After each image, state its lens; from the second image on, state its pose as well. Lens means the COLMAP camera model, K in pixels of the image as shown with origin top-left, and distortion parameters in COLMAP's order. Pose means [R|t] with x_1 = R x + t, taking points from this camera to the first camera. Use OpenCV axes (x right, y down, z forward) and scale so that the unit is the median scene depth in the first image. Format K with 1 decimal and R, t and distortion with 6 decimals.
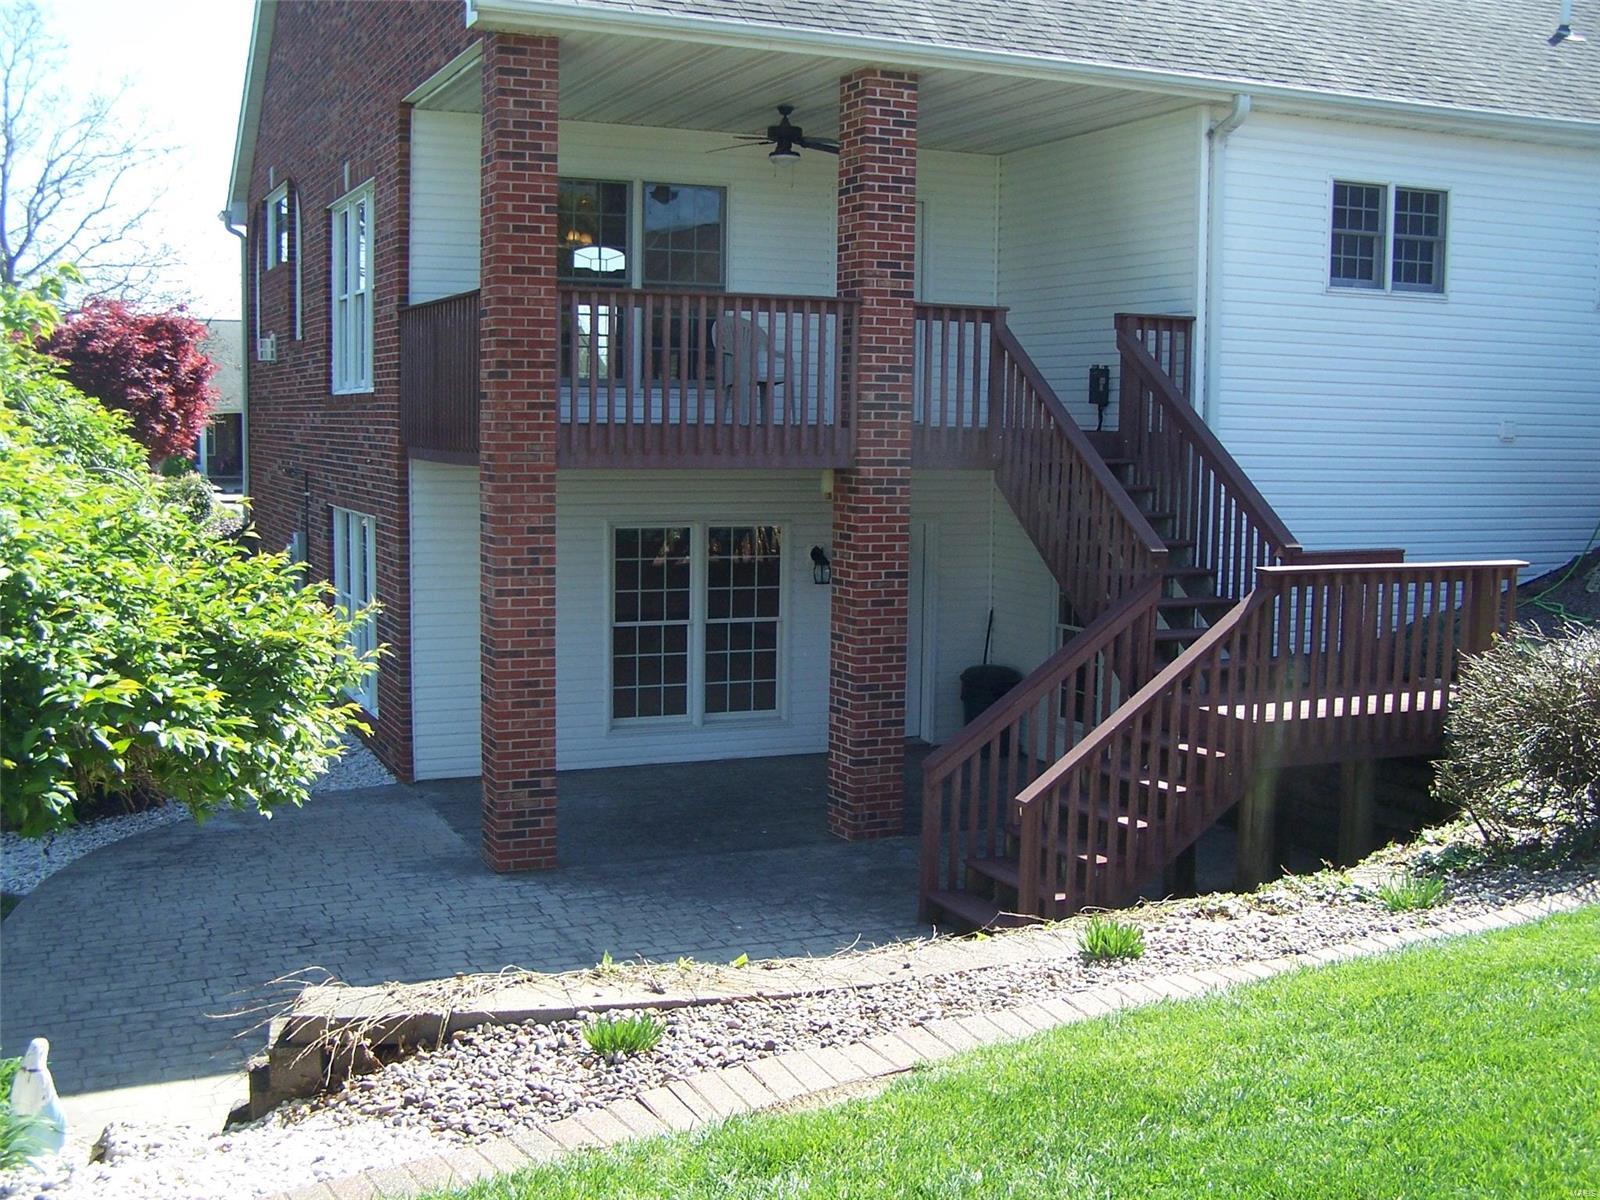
lens RADIAL K [[1804.5, 0, 800.8], [0, 1804.5, 623.7], [0, 0, 1]] dist [-0.209506, 0.346854]
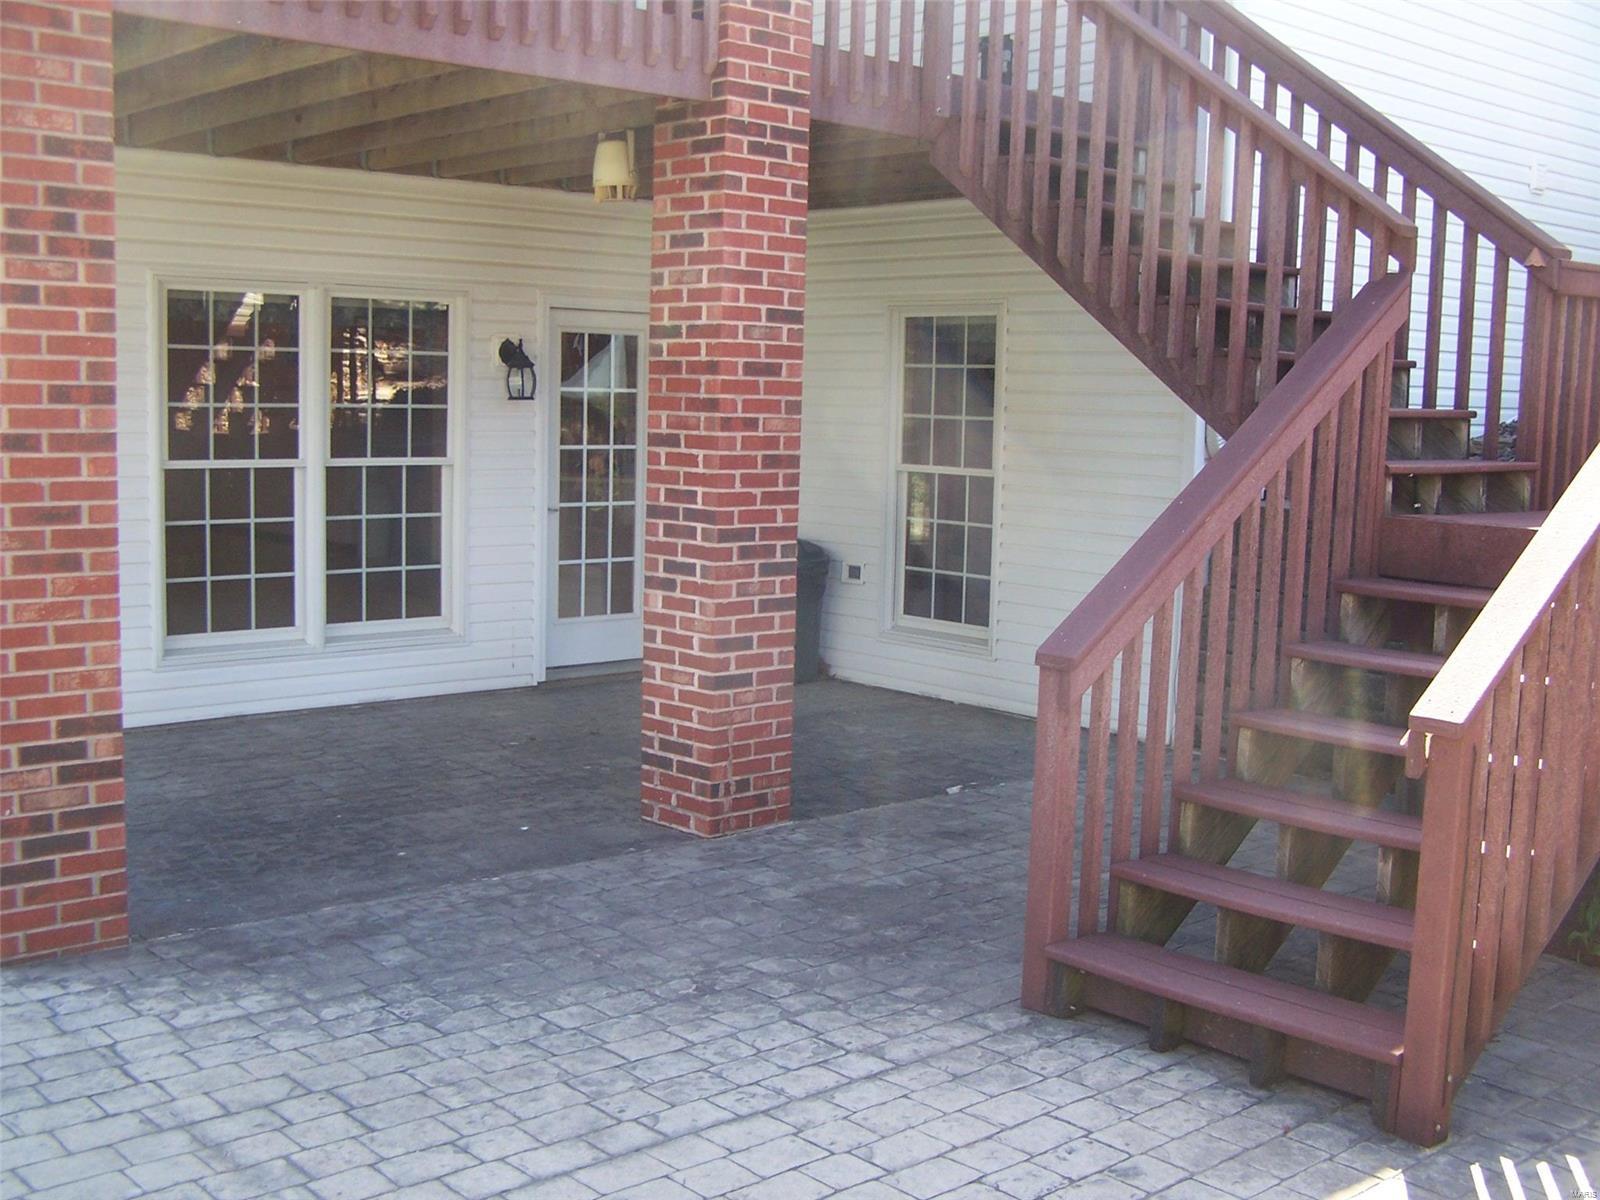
lens RADIAL K [[1804.5, 0, 800.8], [0, 1804.5, 623.7], [0, 0, 1]] dist [-0.209506, 0.346854]
pose [[0.951108, -0.028251, 0.307565, -0.107438], [0.022482, 0.999499, 0.022286, 0.051705], [-0.308041, -0.014282, 0.951266, 0.528840]]
